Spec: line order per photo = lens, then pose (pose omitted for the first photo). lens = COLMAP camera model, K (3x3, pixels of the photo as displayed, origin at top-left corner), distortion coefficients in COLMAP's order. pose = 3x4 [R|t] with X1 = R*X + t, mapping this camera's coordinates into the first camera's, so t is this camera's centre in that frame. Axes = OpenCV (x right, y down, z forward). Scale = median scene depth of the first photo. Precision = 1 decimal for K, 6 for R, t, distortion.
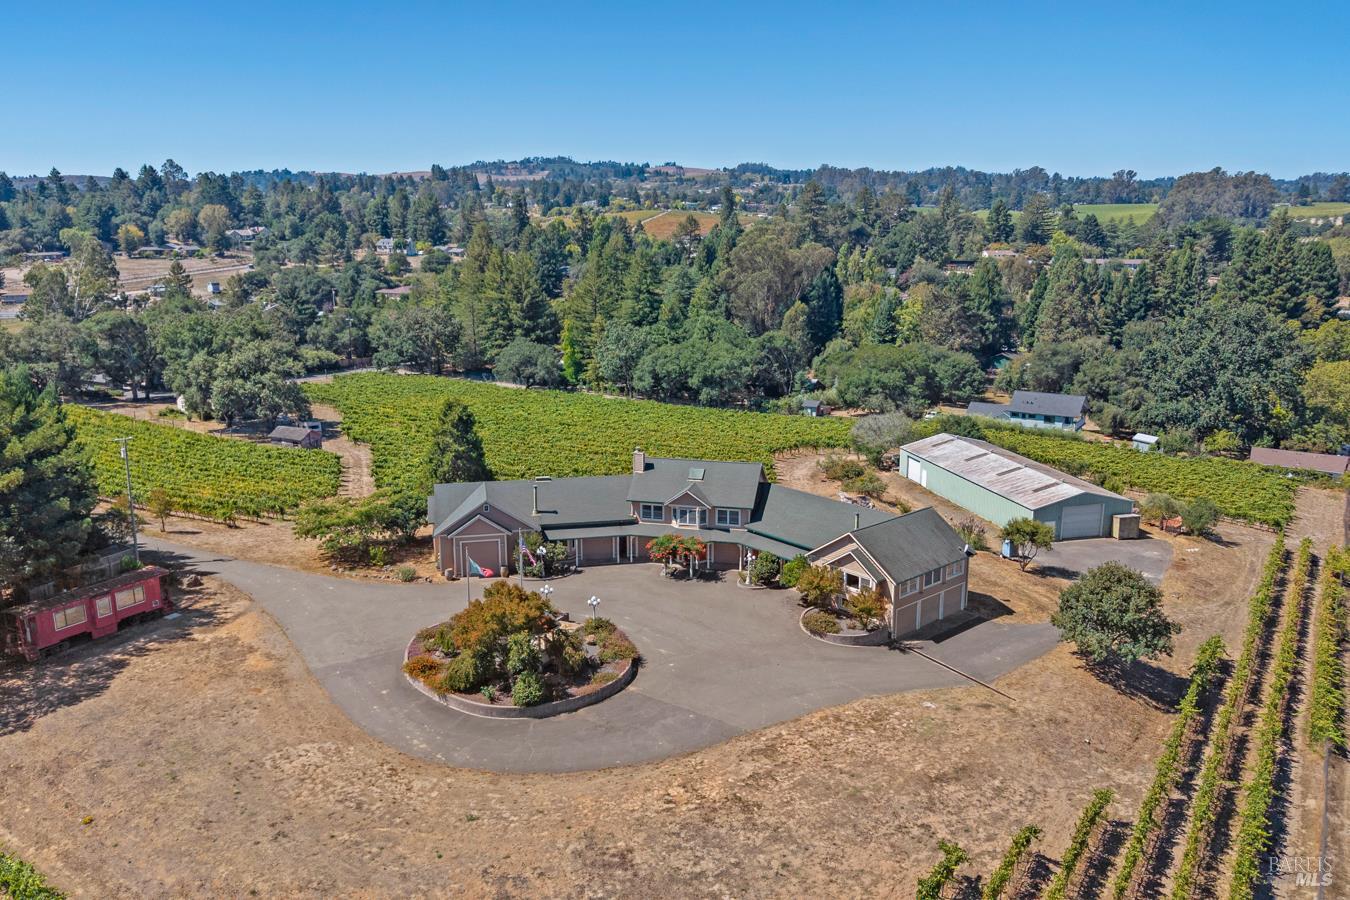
lens RADIAL K [[1104.7, 0, 677.9], [0, 1104.7, 445.3], [0, 0, 1]] dist [0.035275, -0.002811]
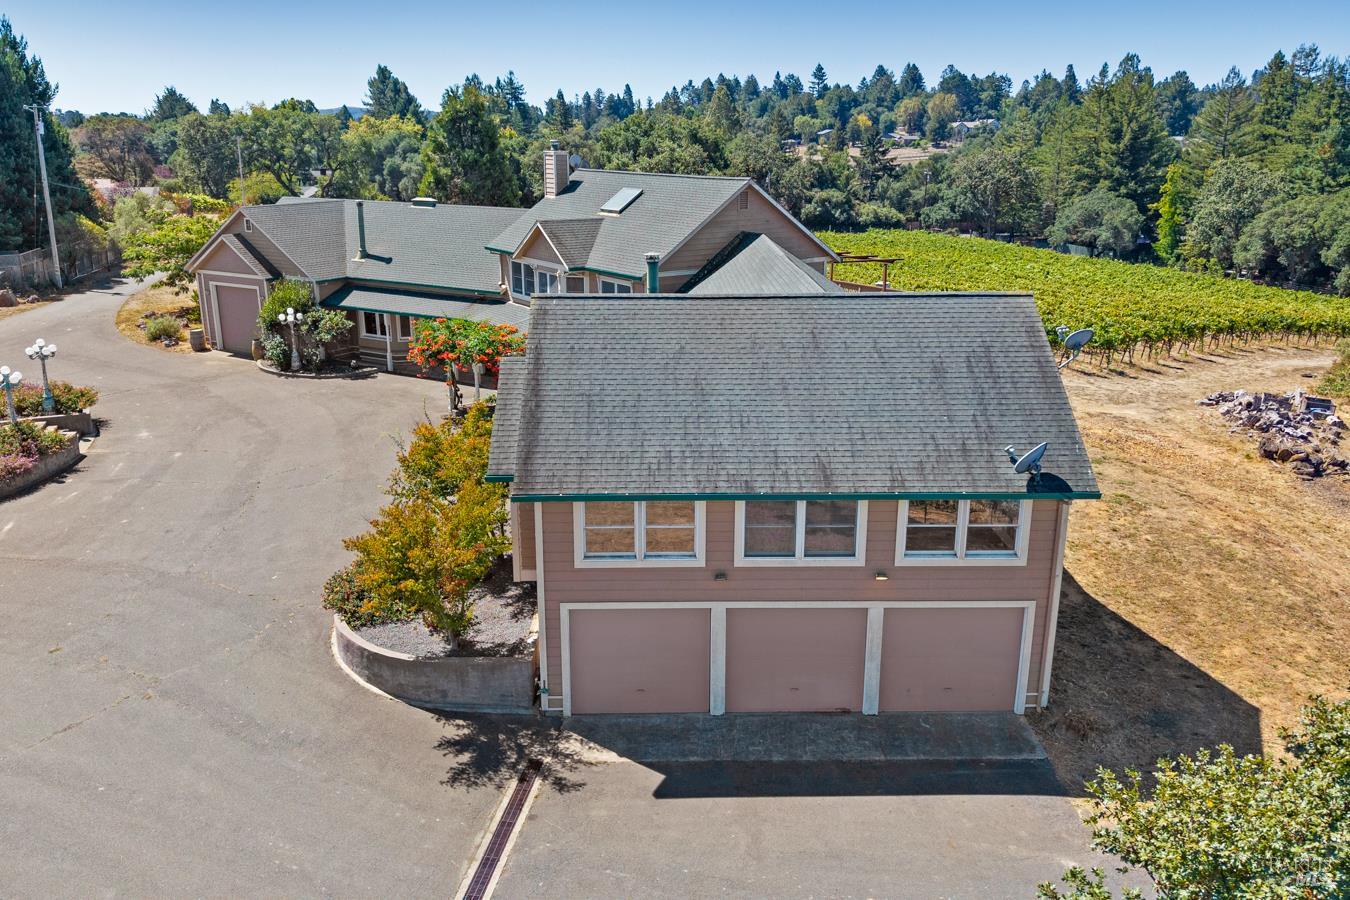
lens RADIAL K [[1104.7, 0, 677.9], [0, 1104.7, 445.3], [0, 0, 1]] dist [0.035275, -0.002811]
pose [[0.769946, 0.181563, -0.611734, 0.307707], [-0.144943, 0.983369, 0.109436, 0.068535], [0.621430, 0.004407, 0.783457, 0.696686]]
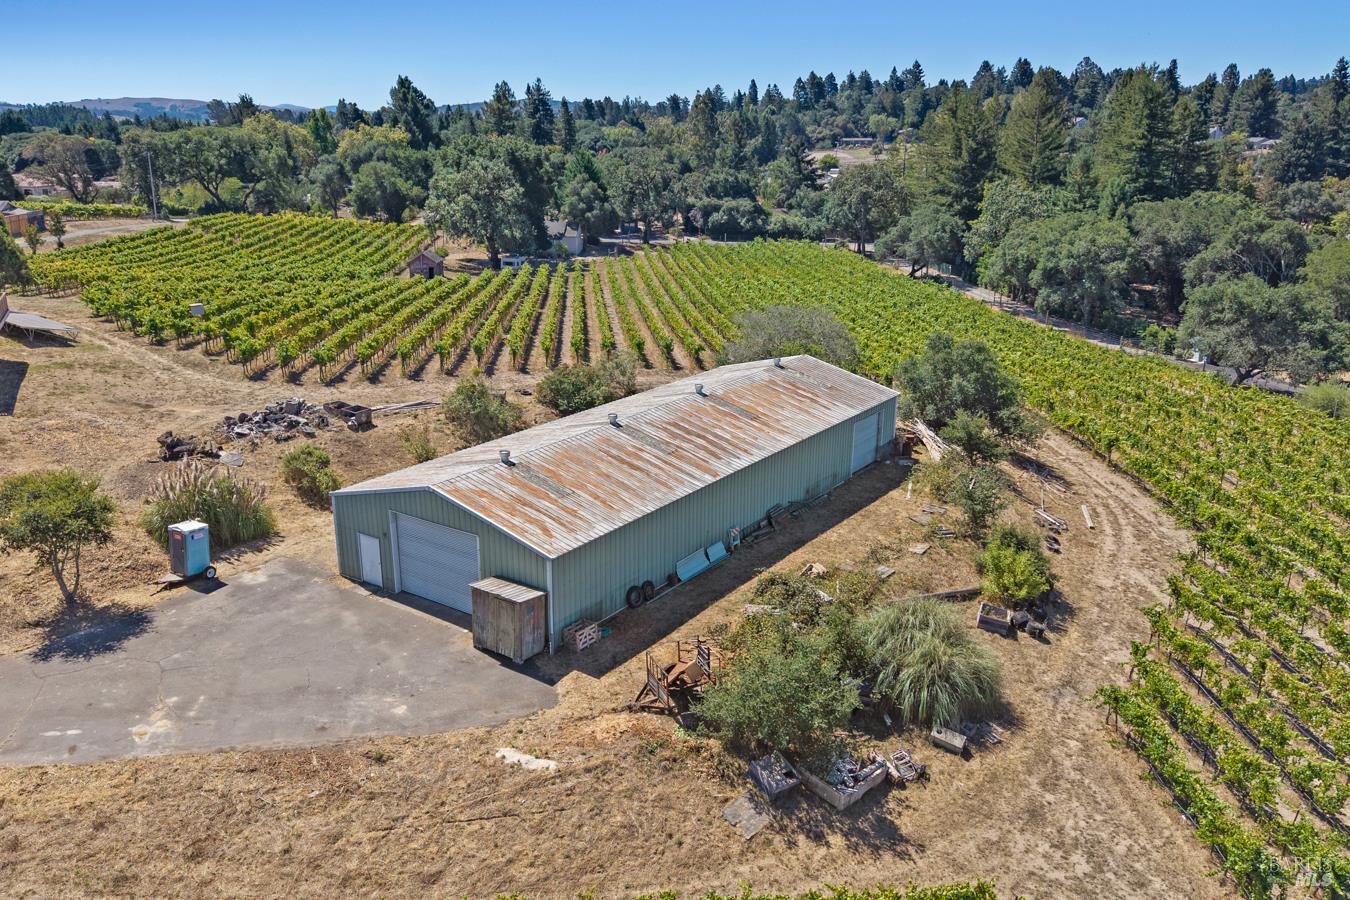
lens RADIAL K [[1104.7, 0, 677.9], [0, 1104.7, 445.3], [0, 0, 1]] dist [0.035275, -0.002811]
pose [[0.660091, 0.218468, -0.718715, 0.835070], [-0.168949, 0.975438, 0.141336, -0.046977], [0.731940, 0.028132, 0.680788, 0.976700]]
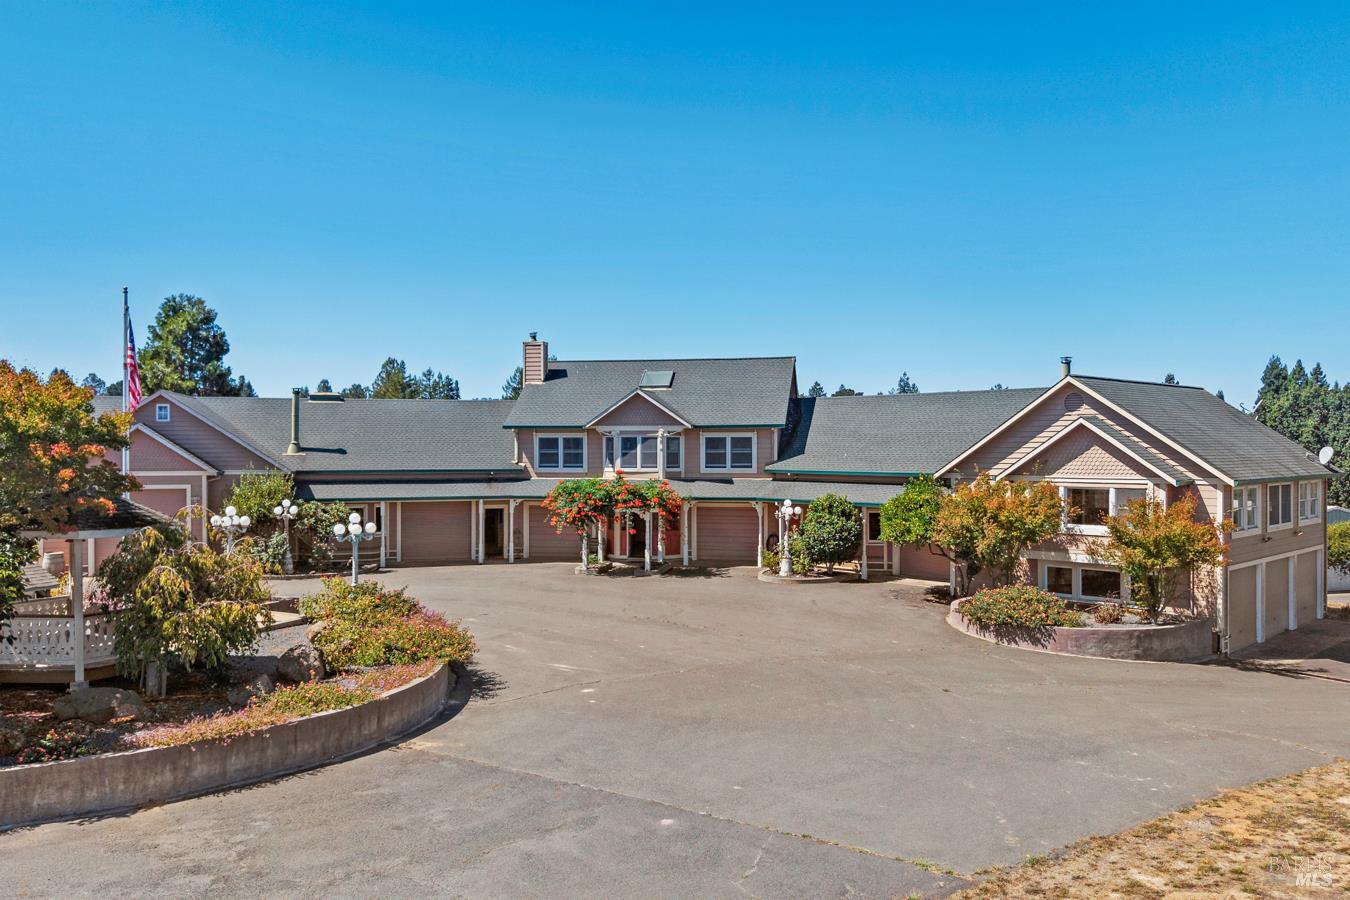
lens RADIAL K [[1104.7, 0, 677.9], [0, 1104.7, 445.3], [0, 0, 1]] dist [0.035275, -0.002811]
pose [[0.998795, 0.003011, 0.048988, 0.002832], [0.007685, 0.976213, -0.216679, 0.157367], [-0.048475, 0.216794, 0.975013, 0.555104]]
